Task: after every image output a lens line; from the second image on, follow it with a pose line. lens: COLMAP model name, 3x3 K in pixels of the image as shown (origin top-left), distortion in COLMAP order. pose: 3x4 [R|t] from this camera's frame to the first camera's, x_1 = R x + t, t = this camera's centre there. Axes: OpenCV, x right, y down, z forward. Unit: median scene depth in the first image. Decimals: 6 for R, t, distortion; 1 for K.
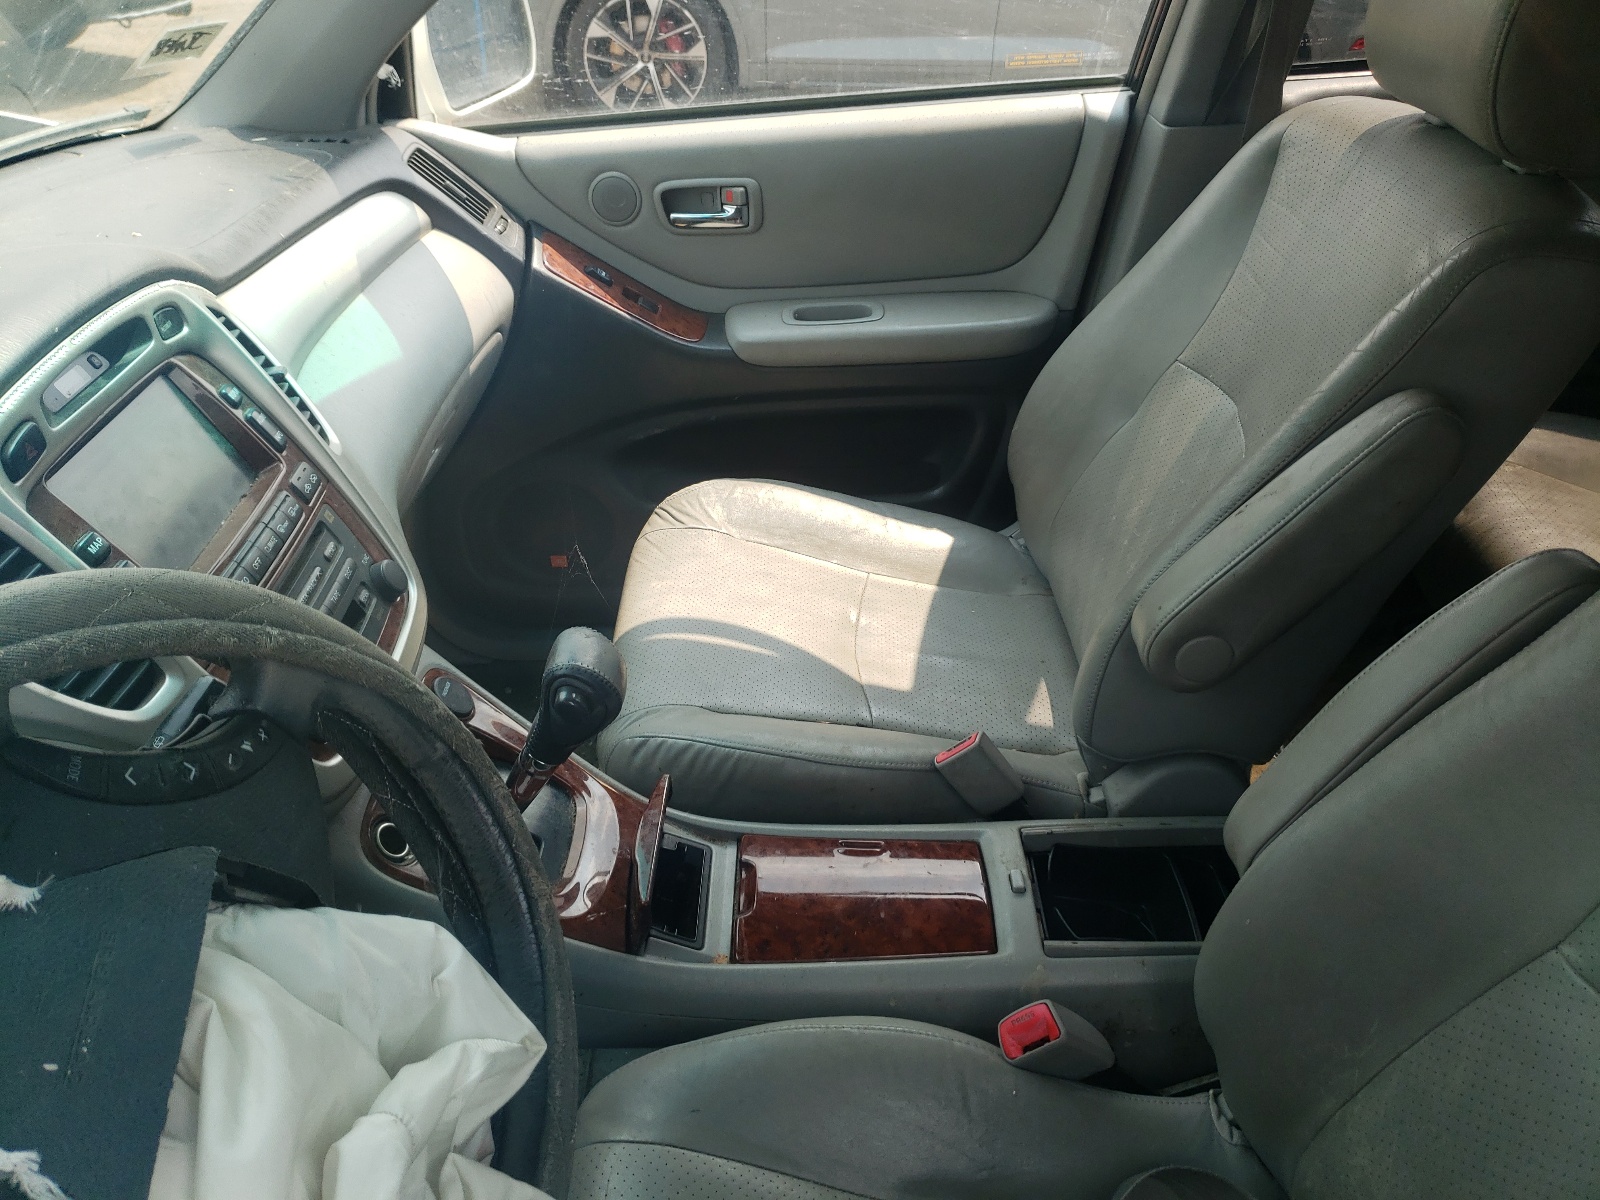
lens RADIAL K [[1206.4, 0, 808.6], [0, 1206.4, 591.6], [0, 0, 1]] dist [0.021515, -0.034433]
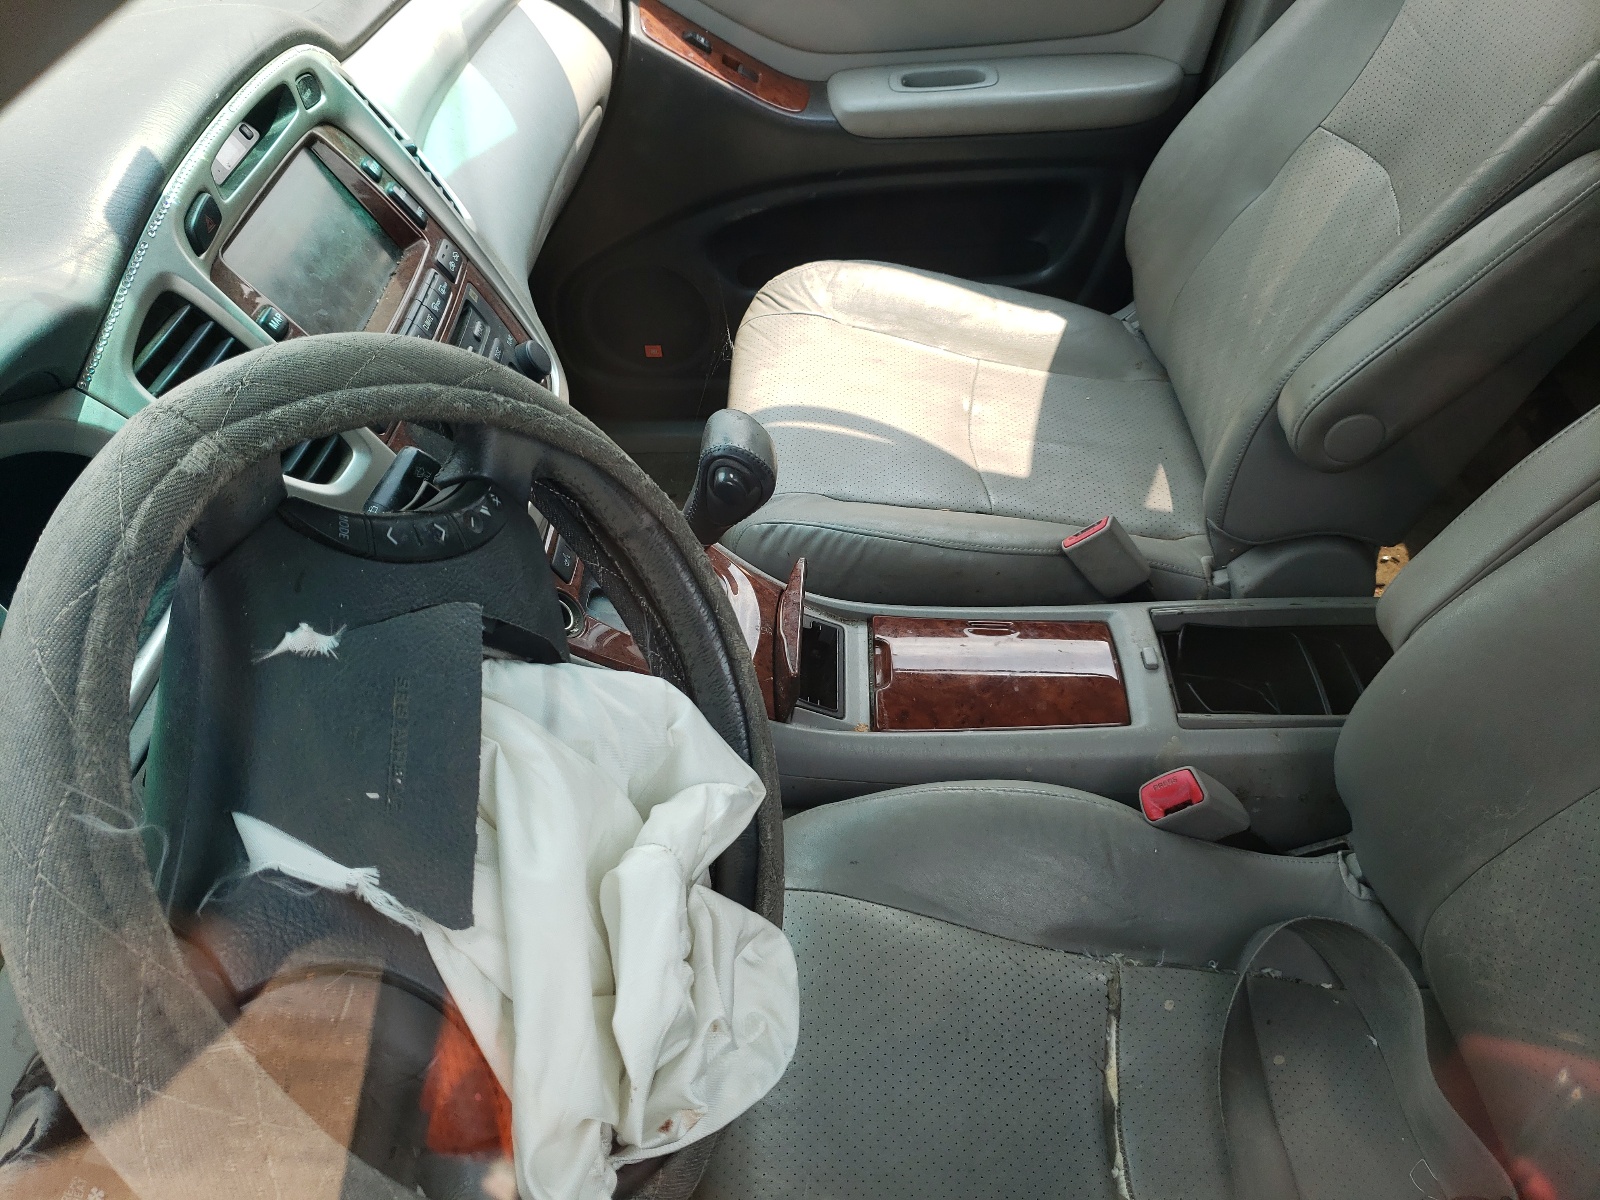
lens RADIAL K [[1206.4, 0, 808.6], [0, 1206.4, 591.6], [0, 0, 1]] dist [0.021515, -0.034433]
pose [[0.999444, 0.001289, -0.033325, -0.081996], [0.004163, 0.986611, 0.163037, 0.015711], [0.033089, -0.163085, 0.986057, -0.009623]]
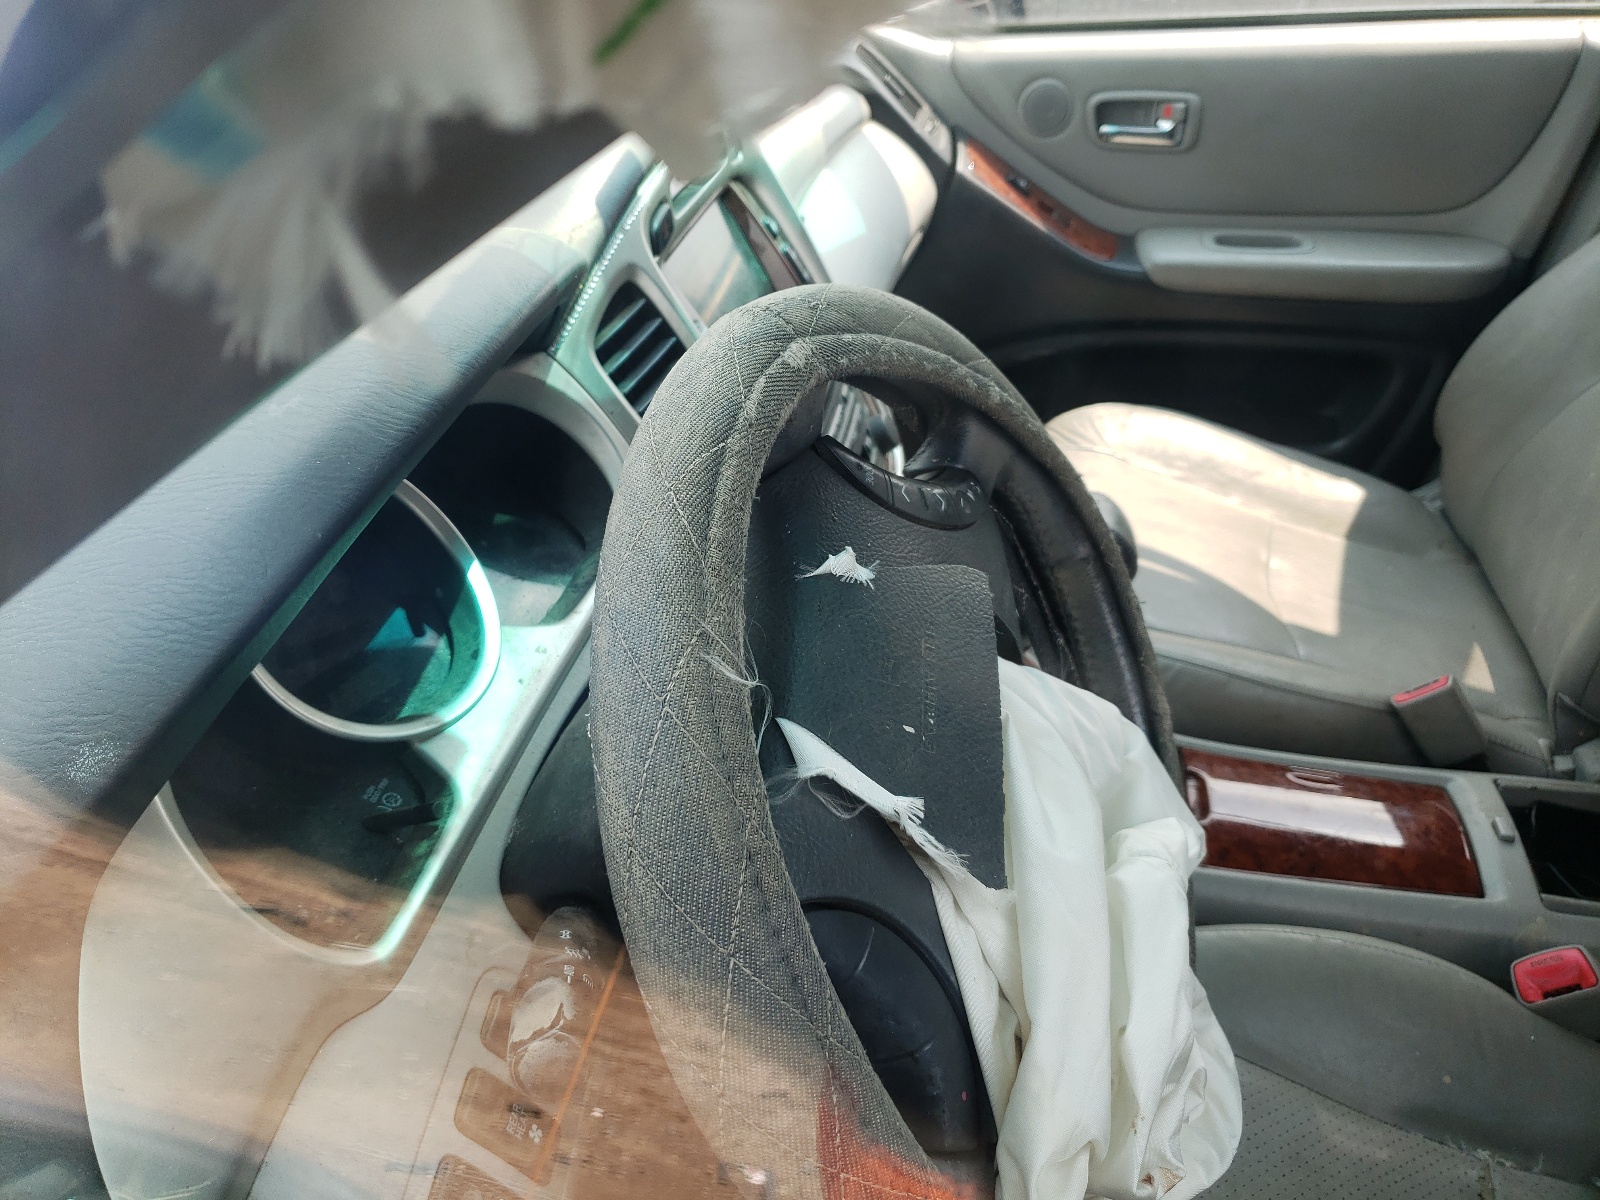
lens RADIAL K [[1217.9, 0, 800.0], [0, 1217.9, 600.0], [0, 0, 1]] dist [0.008817, -0.003892]
pose [[0.980349, 0.124034, -0.153402, -0.233168], [-0.122408, 0.992278, 0.020034, 0.112355], [0.154703, -0.000863, 0.987961, -0.005828]]
